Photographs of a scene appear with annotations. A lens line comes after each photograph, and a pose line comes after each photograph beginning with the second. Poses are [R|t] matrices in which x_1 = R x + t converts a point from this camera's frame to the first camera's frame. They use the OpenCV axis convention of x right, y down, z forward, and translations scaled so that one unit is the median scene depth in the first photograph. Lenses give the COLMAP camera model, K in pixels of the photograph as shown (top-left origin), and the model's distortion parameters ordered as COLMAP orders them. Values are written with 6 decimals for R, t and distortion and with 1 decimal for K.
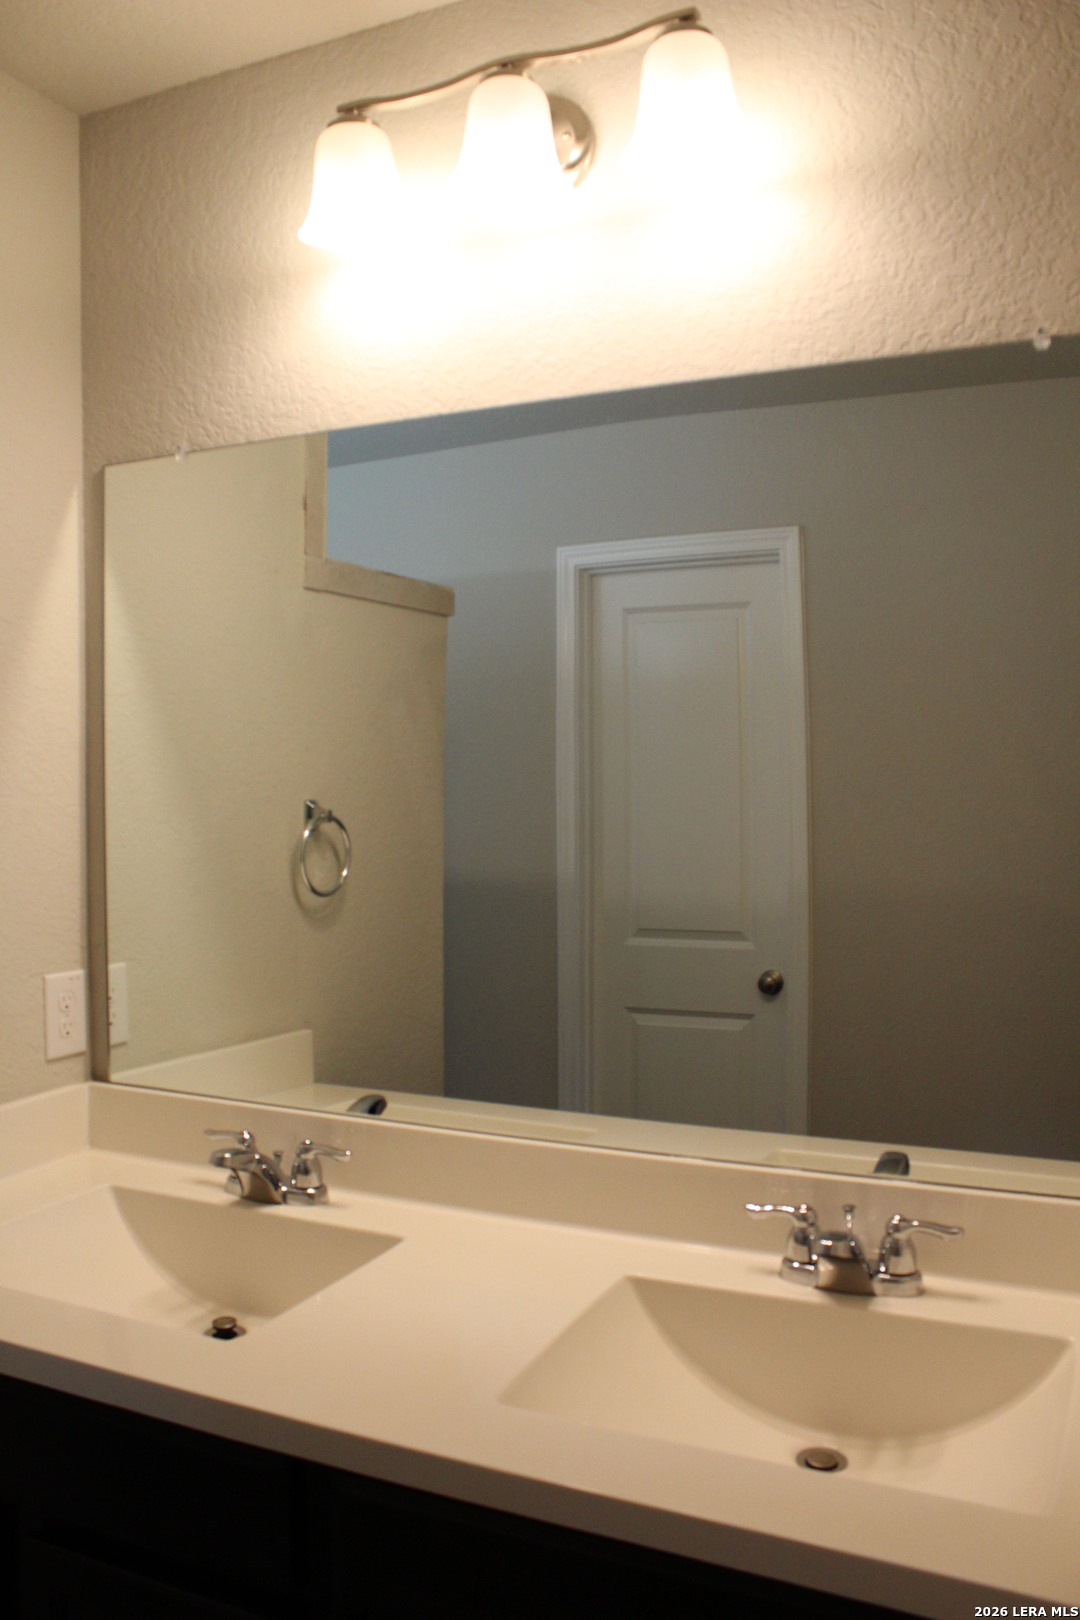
lens RADIAL K [[1361.2, 0, 568.4], [0, 1361.2, 806.2], [0, 0, 1]] dist [-0.162960, 0.149586]
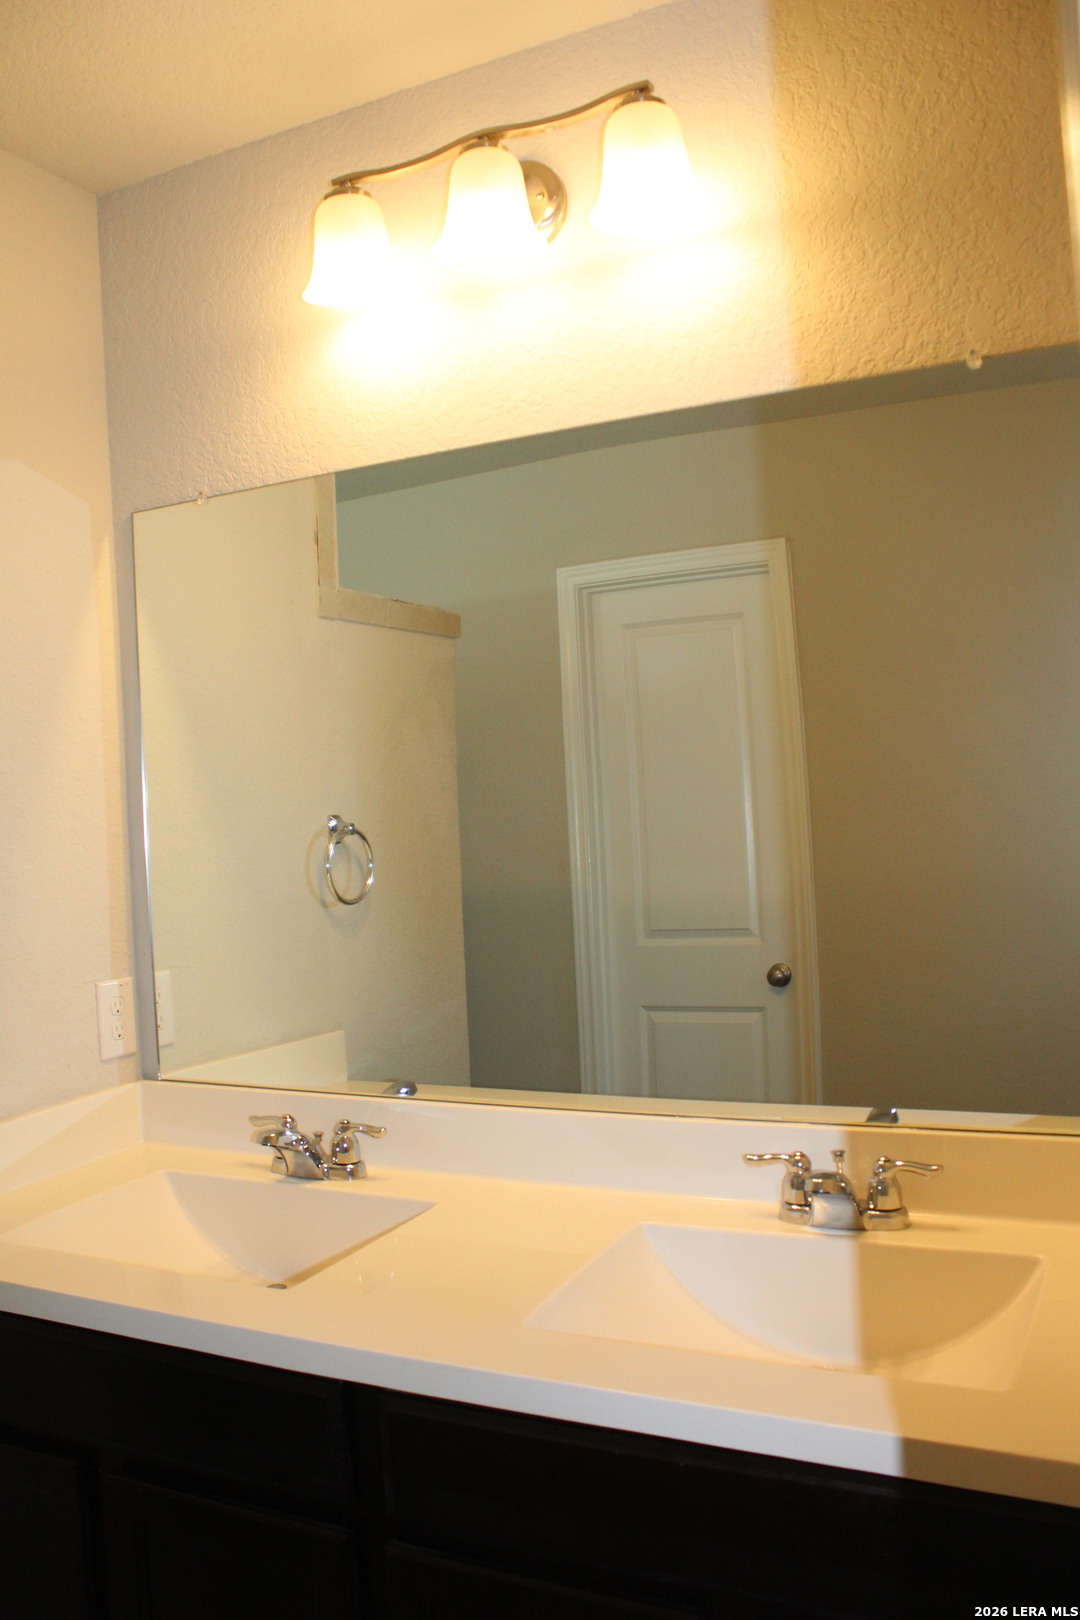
lens RADIAL K [[1361.2, 0, 568.4], [0, 1361.2, 806.2], [0, 0, 1]] dist [-0.162960, 0.149586]
pose [[0.998888, -0.045207, -0.013395, 0.013908], [0.044996, 0.998864, -0.015699, 0.020841], [0.014090, 0.015079, 0.999787, -0.100998]]
